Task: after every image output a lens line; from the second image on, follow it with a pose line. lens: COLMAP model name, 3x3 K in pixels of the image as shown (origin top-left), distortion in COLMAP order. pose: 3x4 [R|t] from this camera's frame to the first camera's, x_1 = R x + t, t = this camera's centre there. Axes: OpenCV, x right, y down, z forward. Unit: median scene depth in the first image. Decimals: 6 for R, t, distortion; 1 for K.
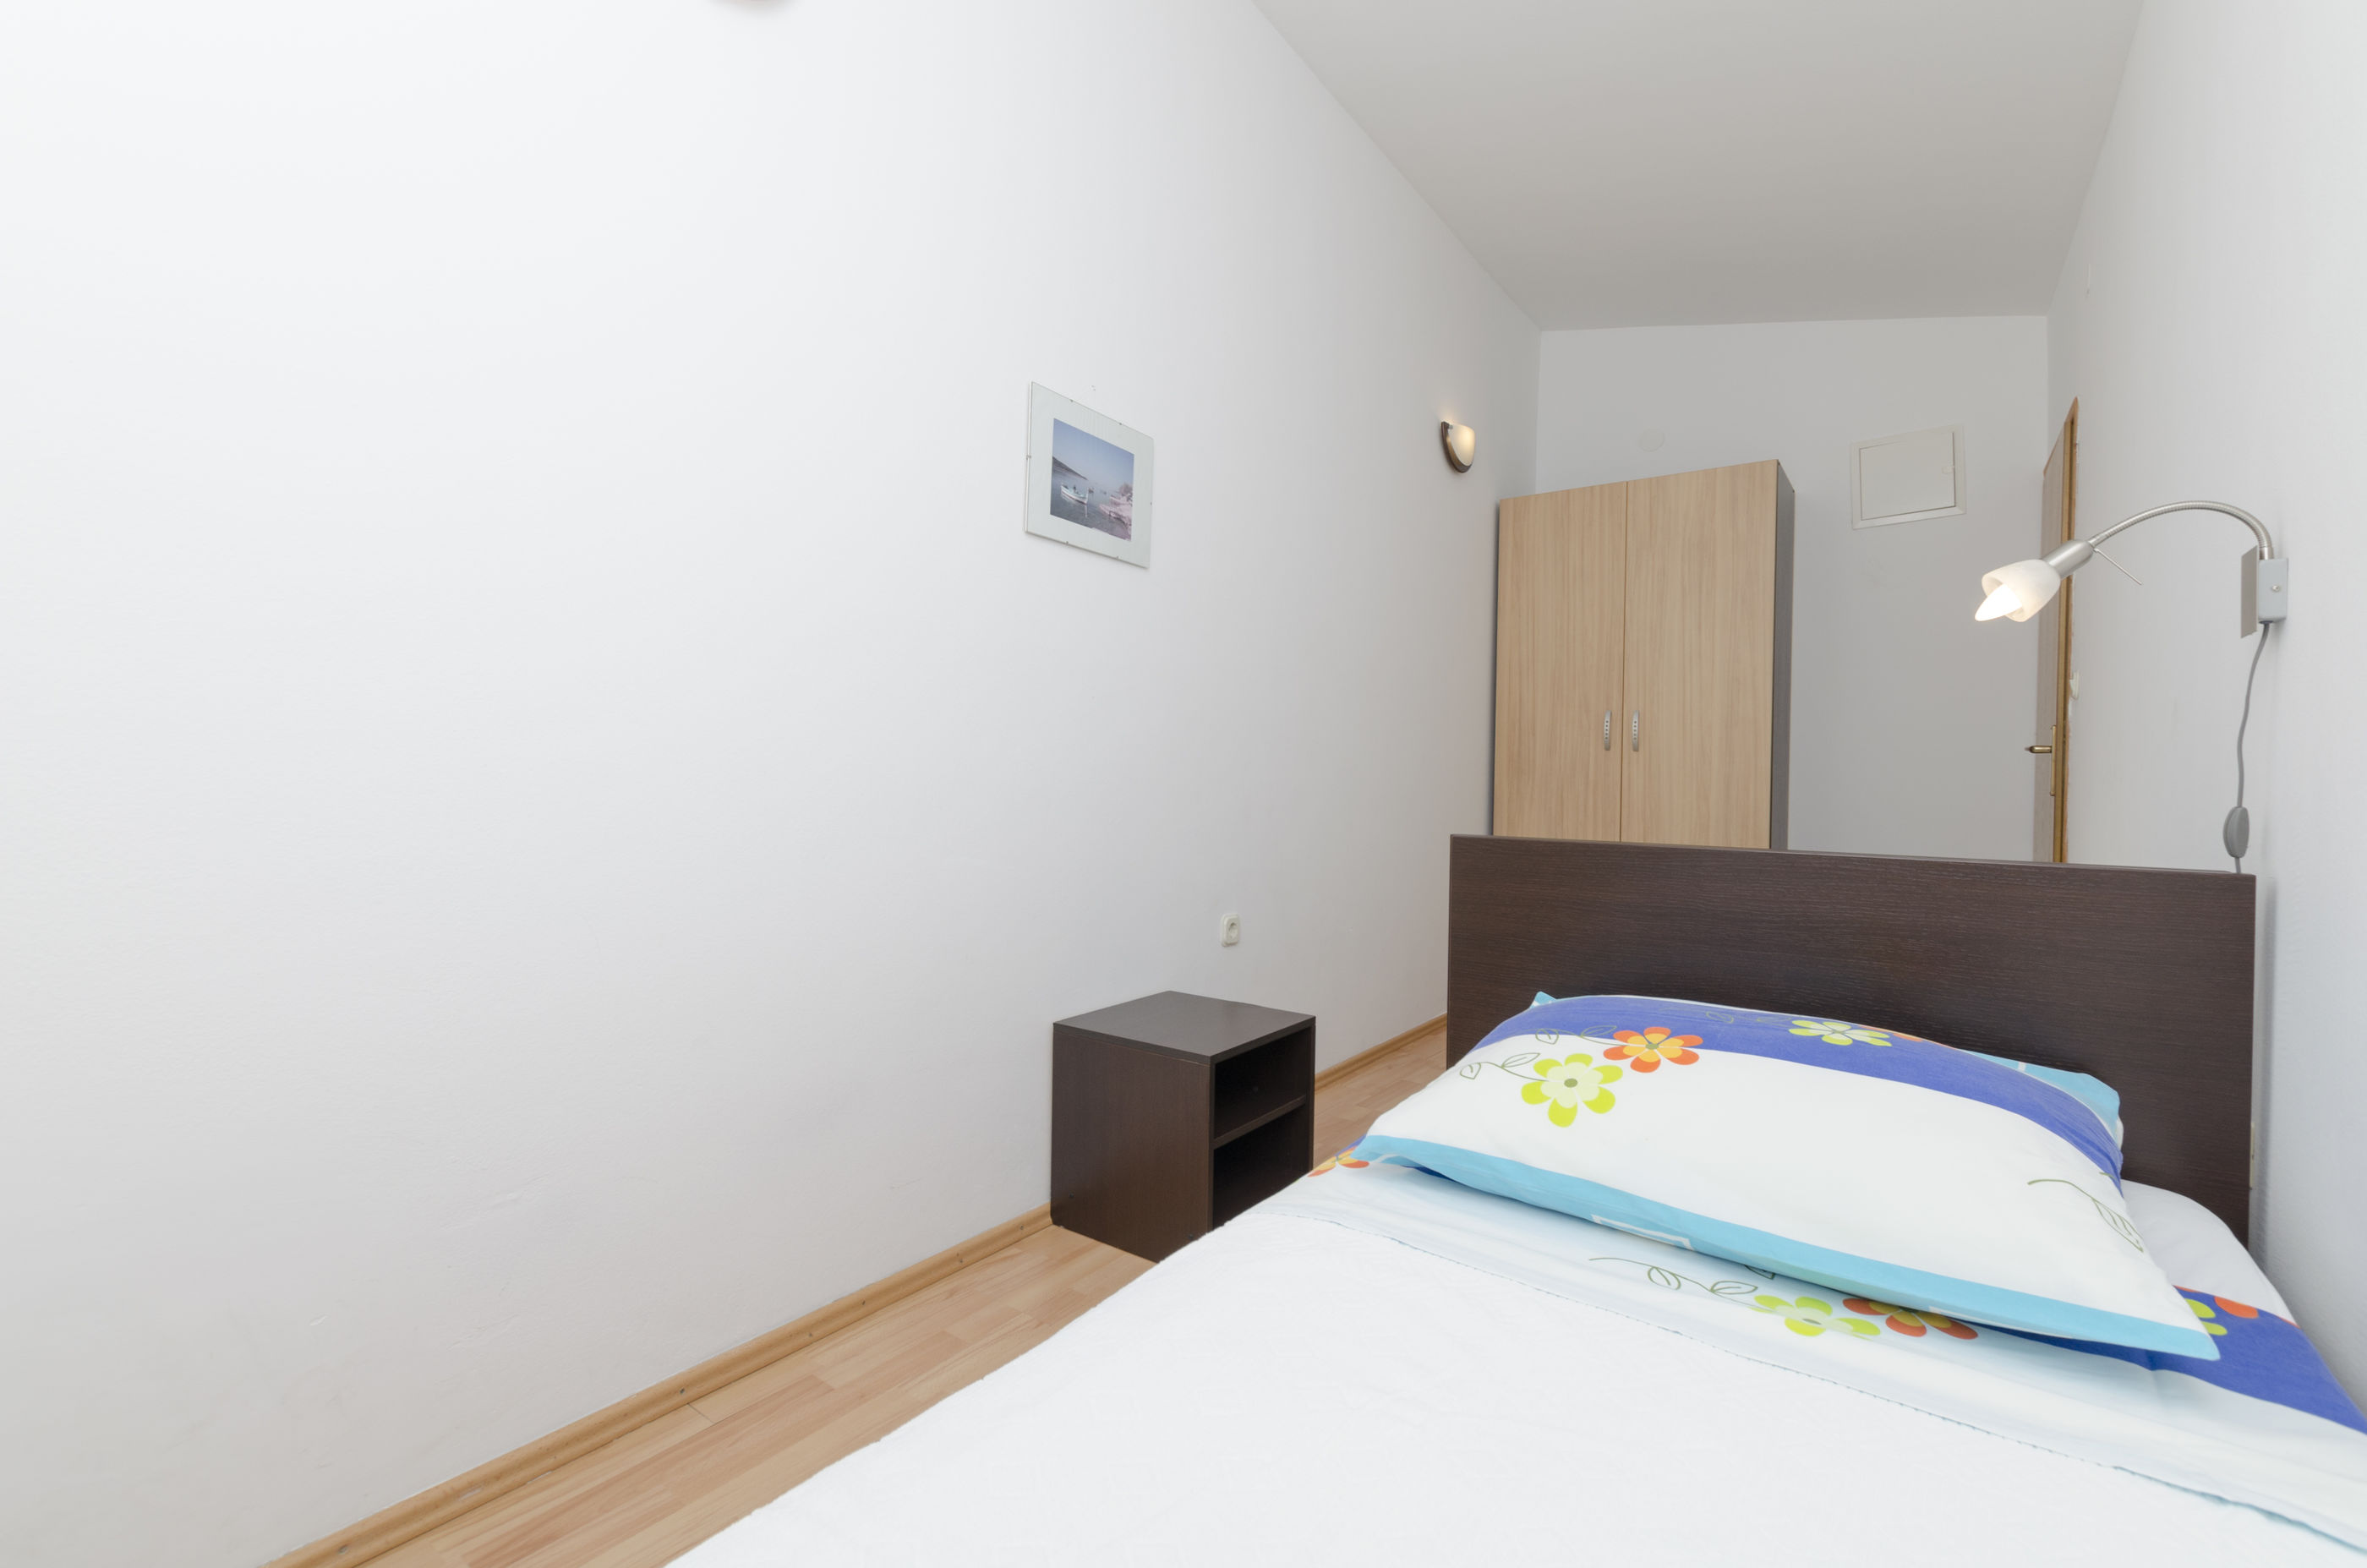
lens RADIAL K [[1017.9, 0, 1195.8], [0, 1017.9, 774.0], [0, 0, 1]] dist [0.007600, -0.005048]
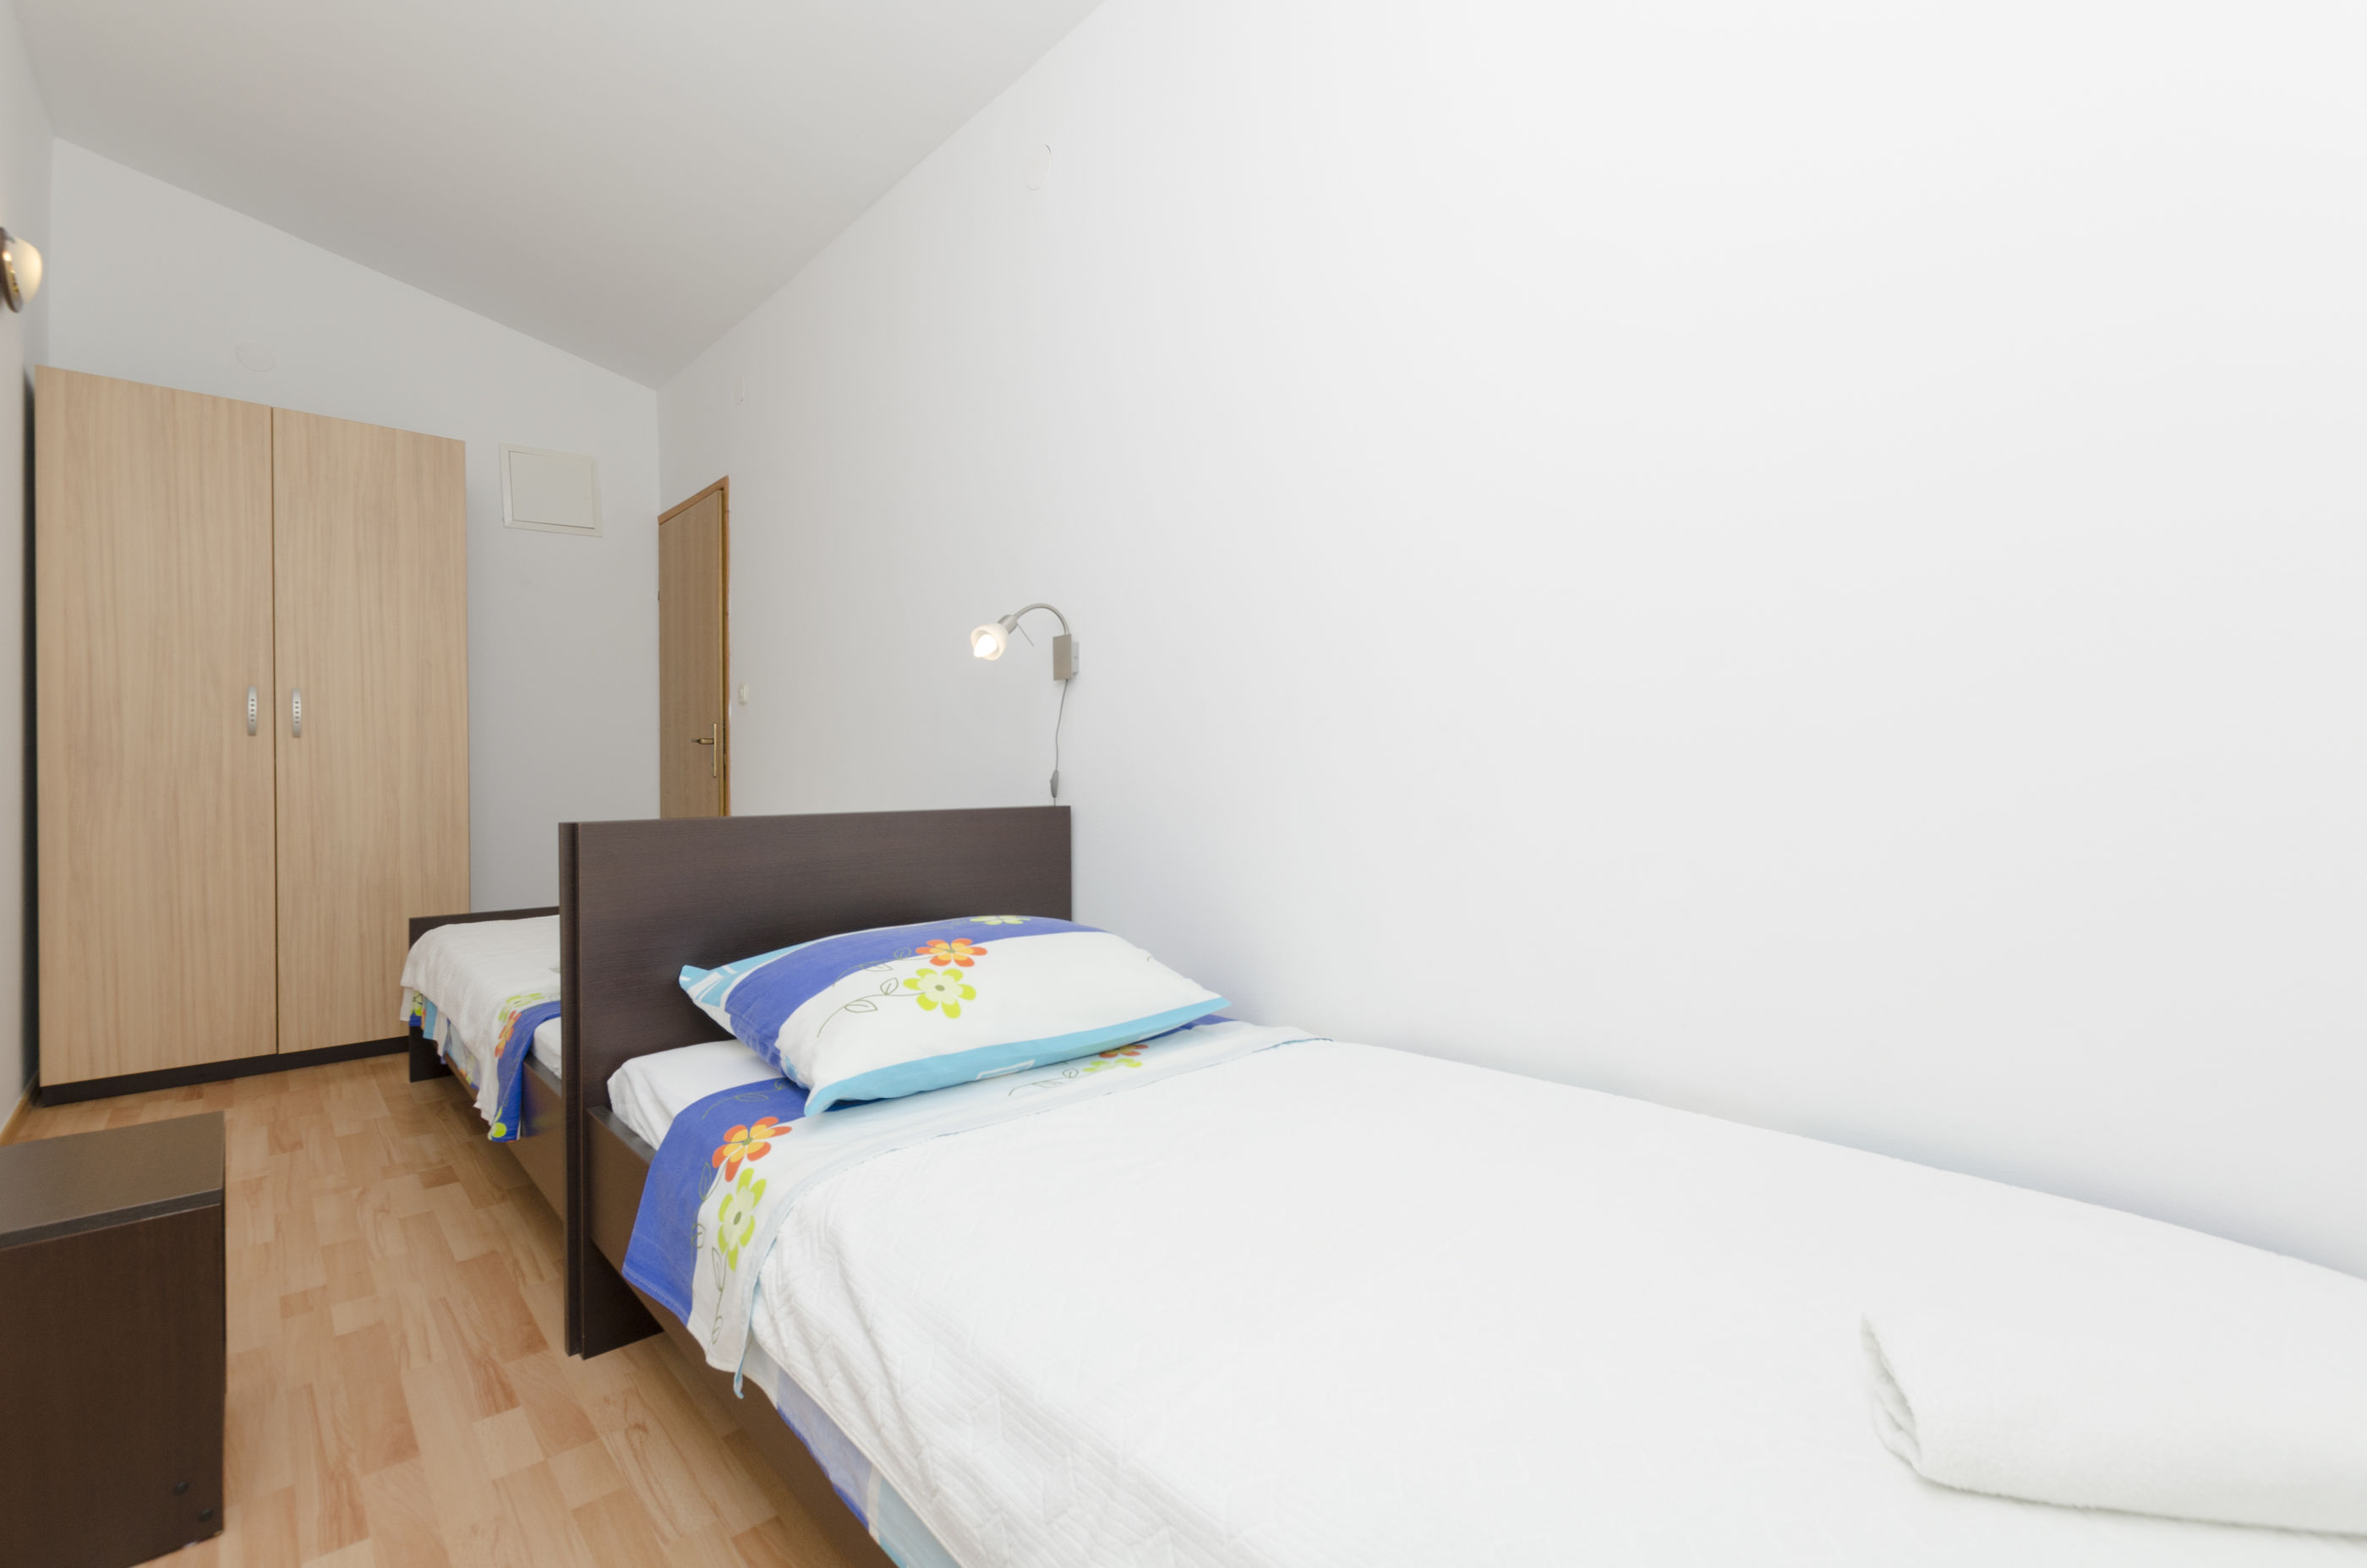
lens RADIAL K [[1017.9, 0, 1184.9], [0, 1017.9, 772.9], [0, 0, 1]] dist [0.007600, -0.005048]
pose [[0.194921, -0.017813, 0.980657, -0.255545], [0.013222, 0.999792, 0.015533, 0.003410], [-0.980730, 0.009939, 0.195116, 0.131455]]
